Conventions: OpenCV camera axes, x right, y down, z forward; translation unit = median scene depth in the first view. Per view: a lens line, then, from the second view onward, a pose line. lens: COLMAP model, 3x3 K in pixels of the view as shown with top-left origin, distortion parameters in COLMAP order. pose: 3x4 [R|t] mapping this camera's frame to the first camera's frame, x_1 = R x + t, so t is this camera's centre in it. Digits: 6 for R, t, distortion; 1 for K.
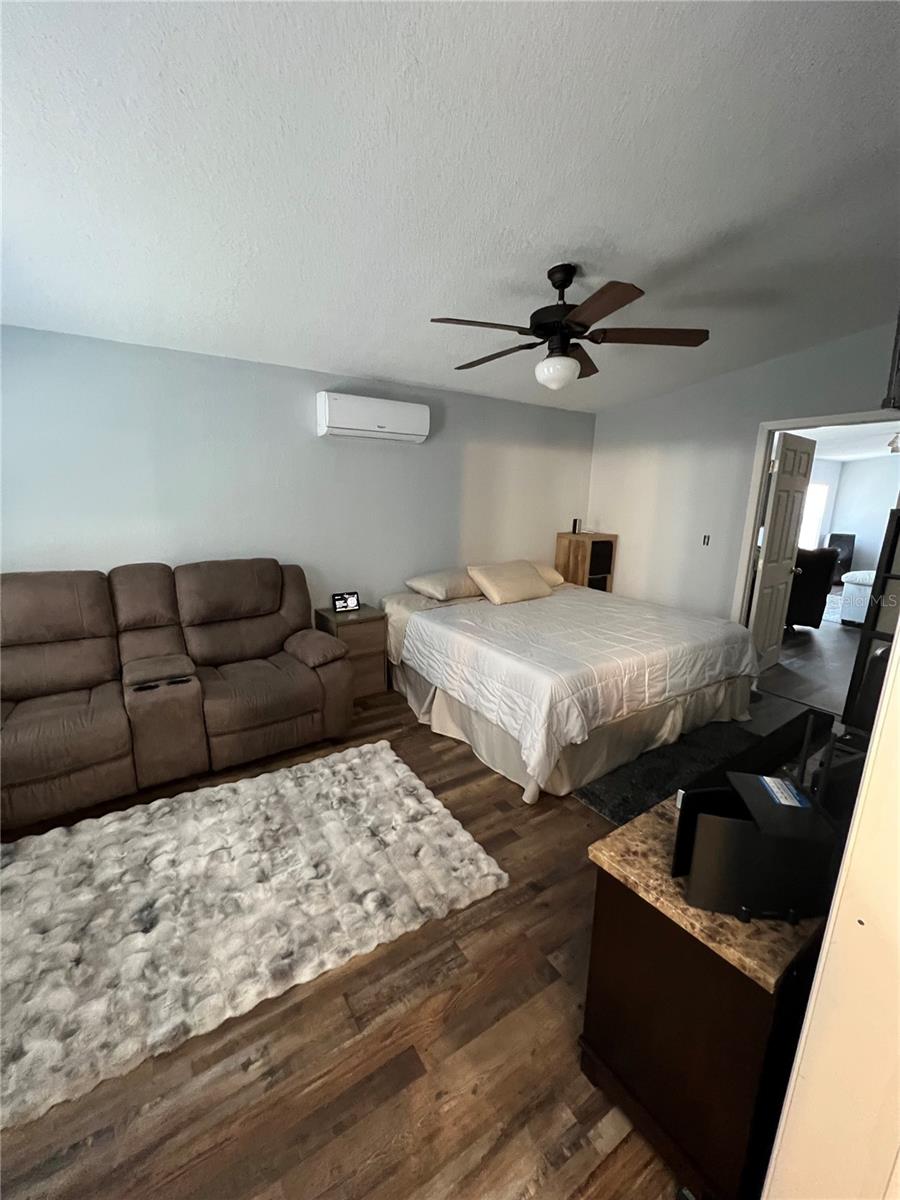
lens RADIAL K [[487.0, 0, 450.0], [0, 487.0, 600.0], [0, 0, 1]] dist [-0.001326, -0.000429]
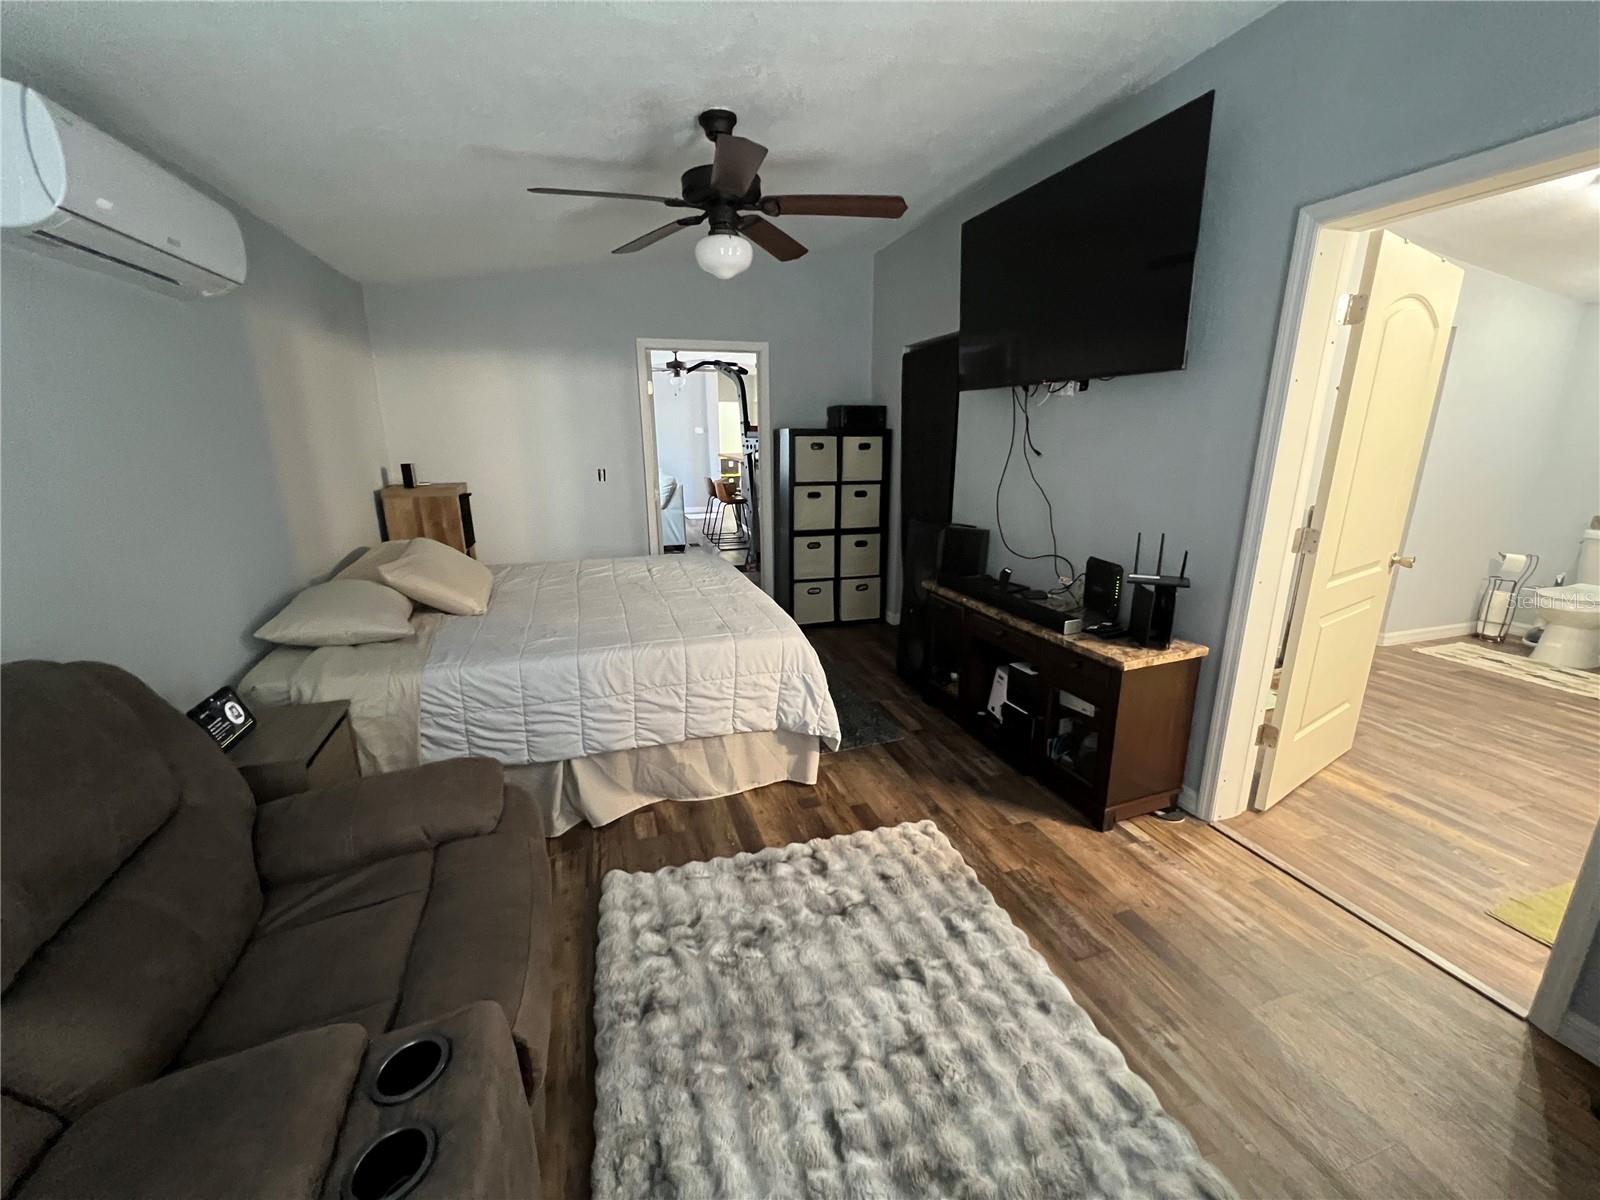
lens RADIAL K [[649.3, 0, 798.4], [0, 649.3, 601.8], [0, 0, 1]] dist [-0.001326, -0.000429]
pose [[0.247040, -0.269265, 0.930842, -0.771967], [0.219219, 0.951241, 0.216986, -0.131289], [-0.943883, 0.150454, 0.294023, 0.606069]]
